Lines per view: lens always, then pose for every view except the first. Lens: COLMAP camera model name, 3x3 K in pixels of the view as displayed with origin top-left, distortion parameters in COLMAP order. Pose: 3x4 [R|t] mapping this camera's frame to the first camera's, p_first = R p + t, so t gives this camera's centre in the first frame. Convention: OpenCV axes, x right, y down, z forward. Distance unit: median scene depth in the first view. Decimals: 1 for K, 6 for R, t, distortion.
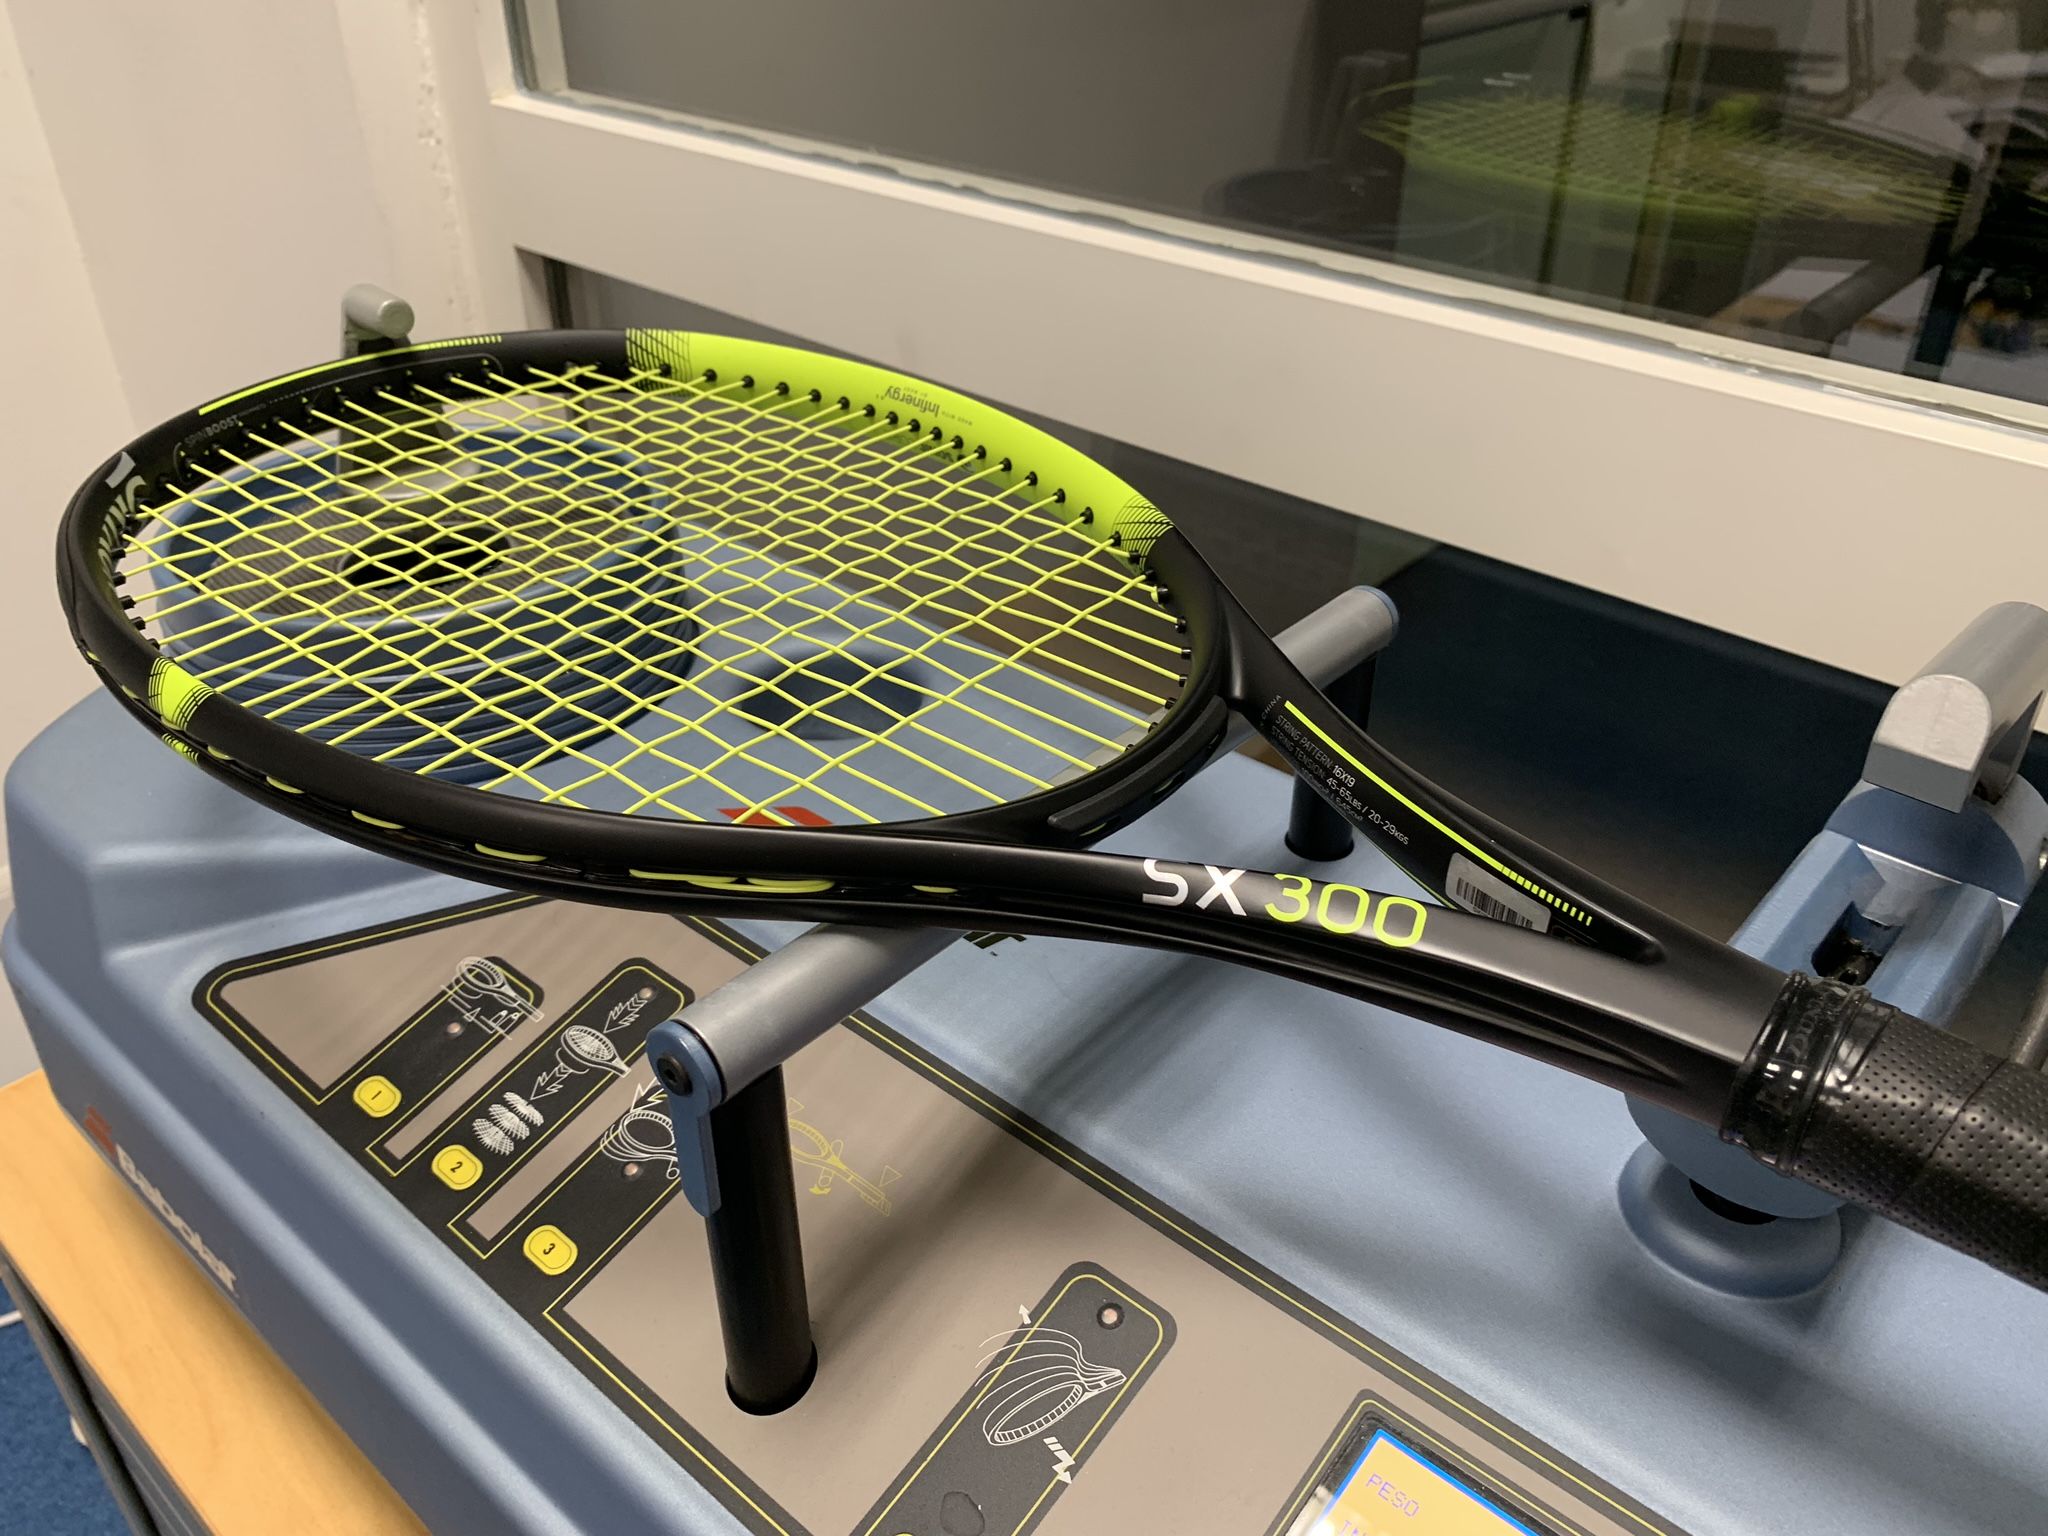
lens RADIAL K [[1610.1, 0, 1030.2], [0, 1610.1, 768.9], [0, 0, 1]] dist [0.012096, 0.002685]
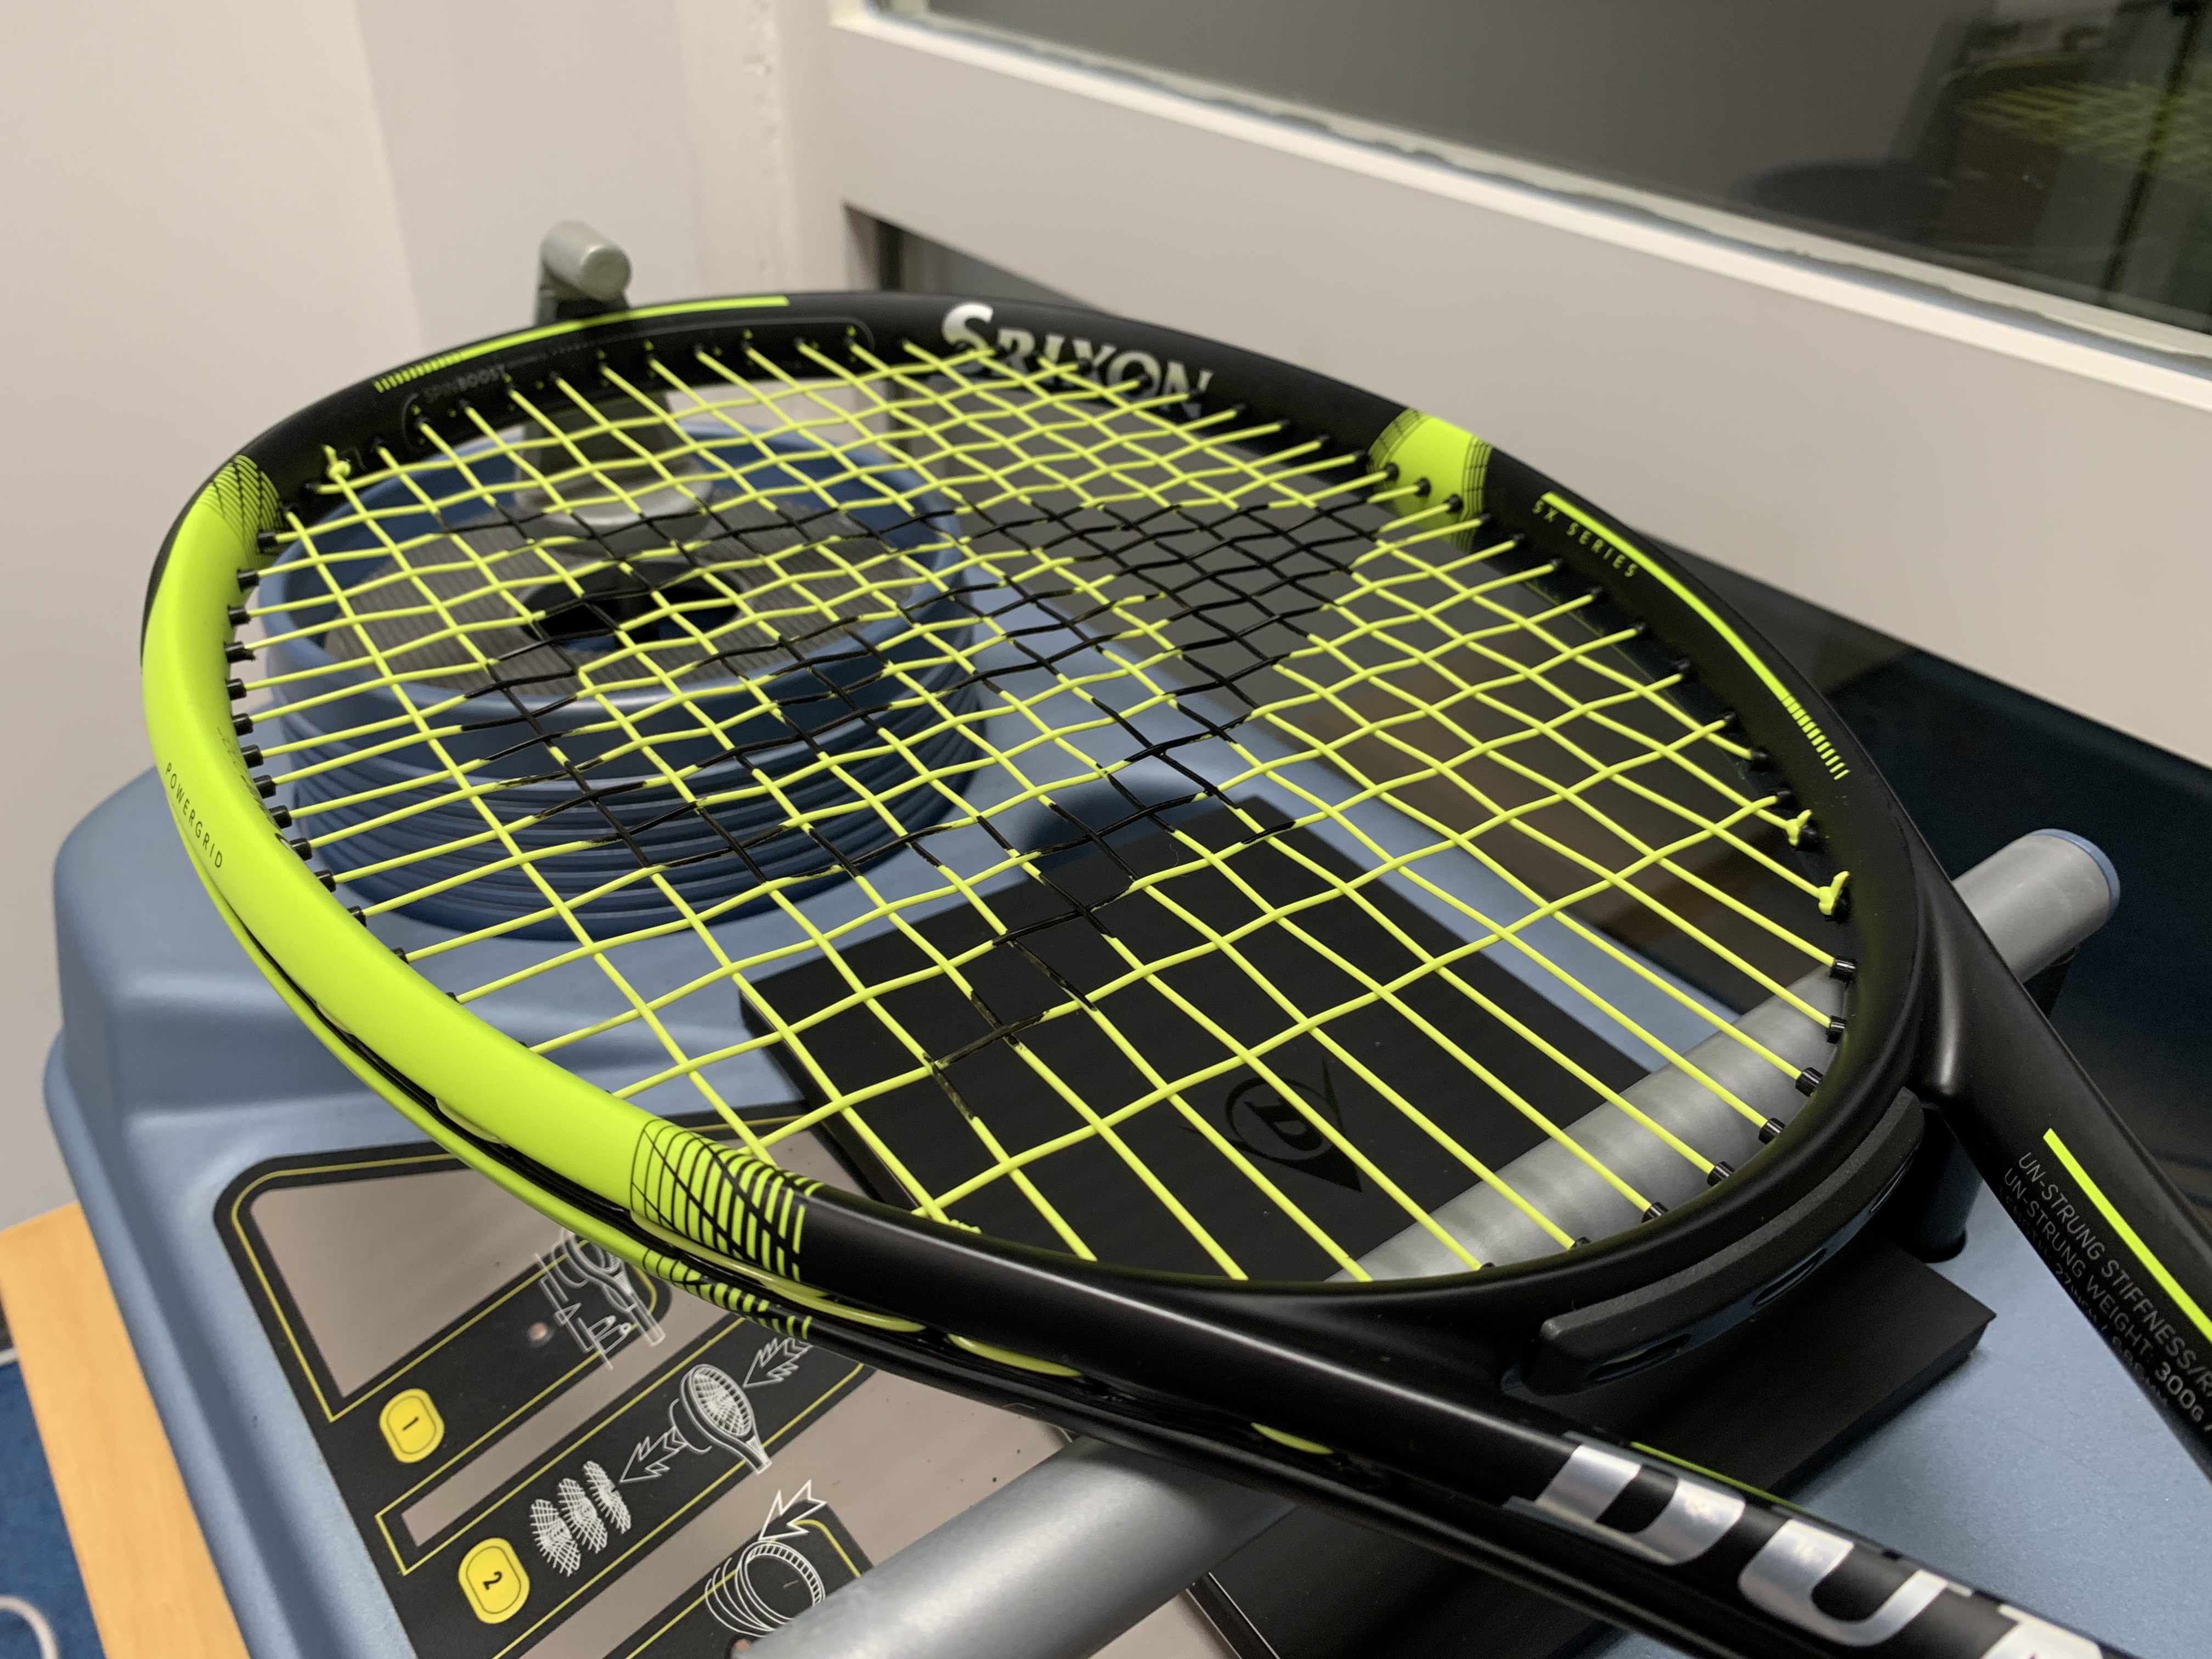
lens RADIAL K [[1739.1, 0, 1106.8], [0, 1739.1, 838.4], [0, 0, 1]] dist [0.012096, 0.002685]
pose [[0.981659, 0.118457, -0.149377, -0.036542], [-0.116439, 0.992949, 0.022214, -0.078228], [0.150955, -0.004413, 0.988531, 0.288069]]
